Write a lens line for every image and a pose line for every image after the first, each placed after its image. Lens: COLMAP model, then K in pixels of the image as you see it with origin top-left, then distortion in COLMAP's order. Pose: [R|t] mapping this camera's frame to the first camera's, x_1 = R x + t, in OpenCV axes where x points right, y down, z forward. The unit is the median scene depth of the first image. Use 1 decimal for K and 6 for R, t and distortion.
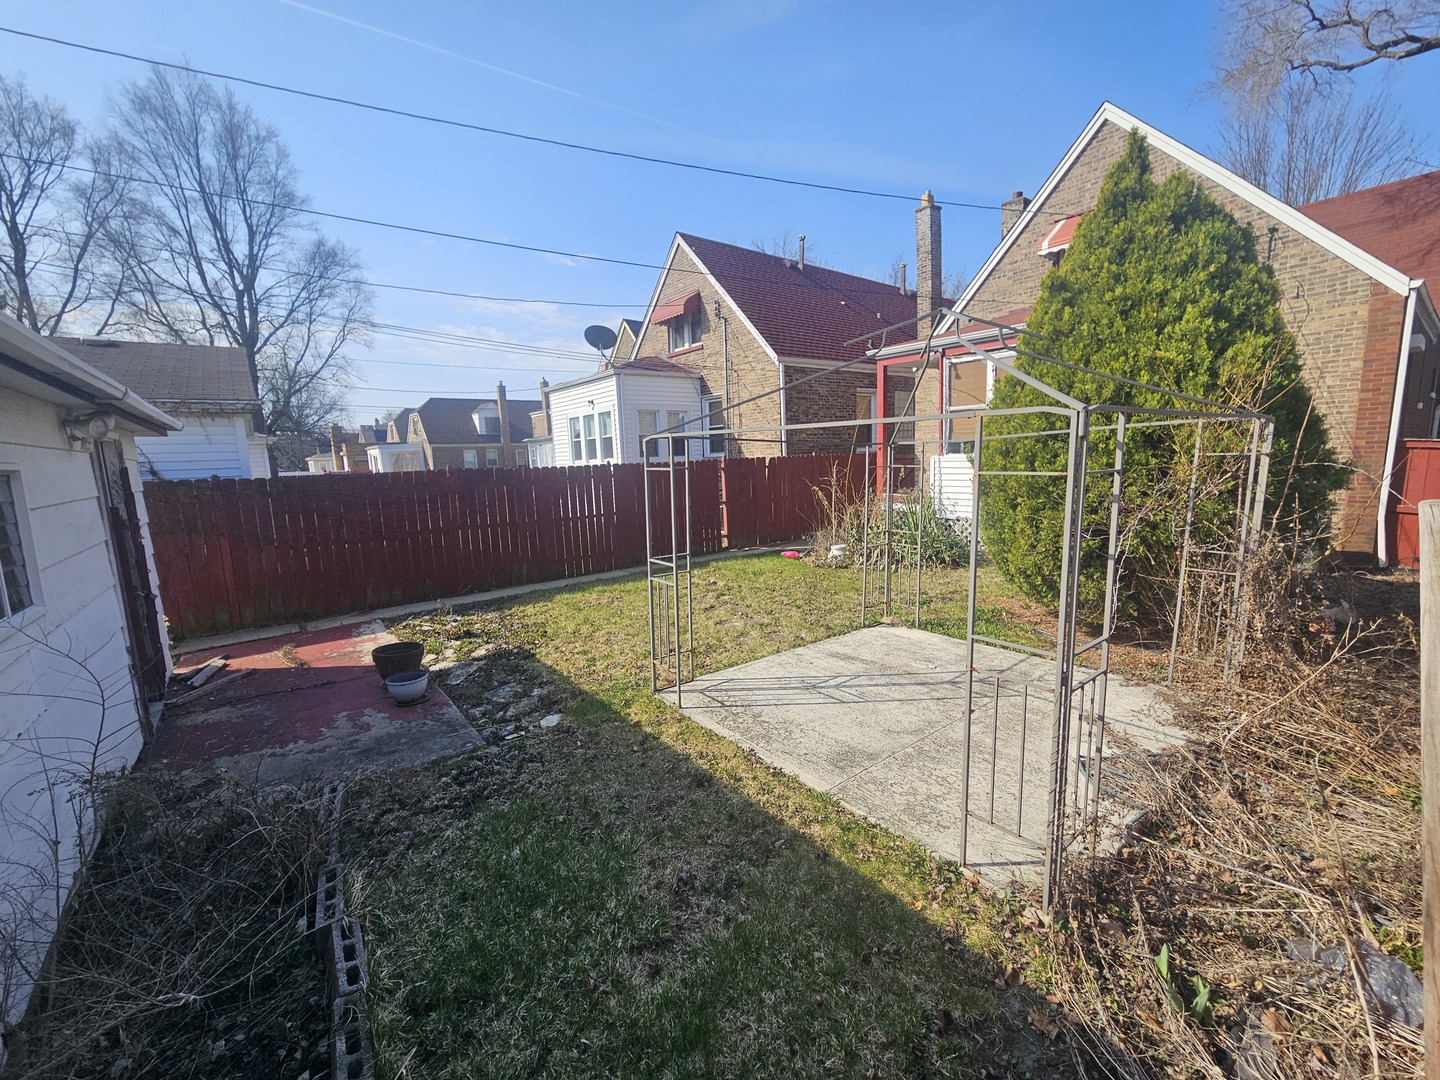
lens RADIAL K [[595.5, 0, 720.6], [0, 595.5, 546.2], [0, 0, 1]] dist [0.000969, -0.001147]
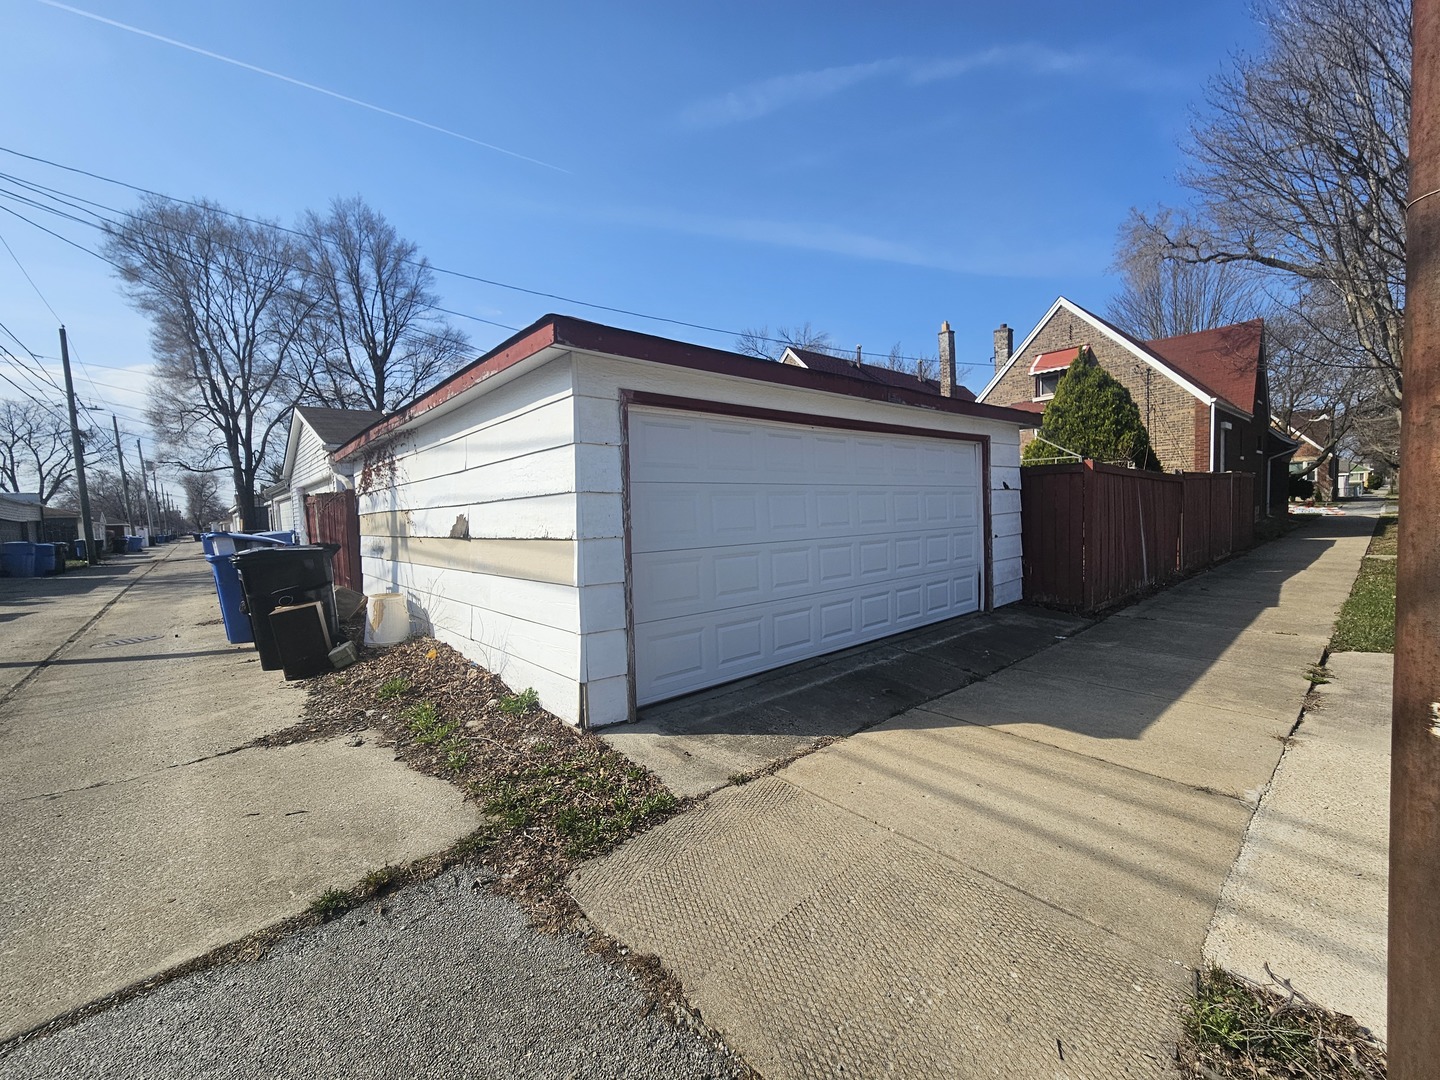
lens RADIAL K [[595.5, 0, 720.6], [0, 595.5, 546.2], [0, 0, 1]] dist [0.000969, -0.001147]
pose [[0.998379, -0.008673, 0.056249, -0.212162], [0.013608, 0.996031, -0.087958, 0.071707], [-0.055263, 0.088581, 0.994535, -0.292588]]
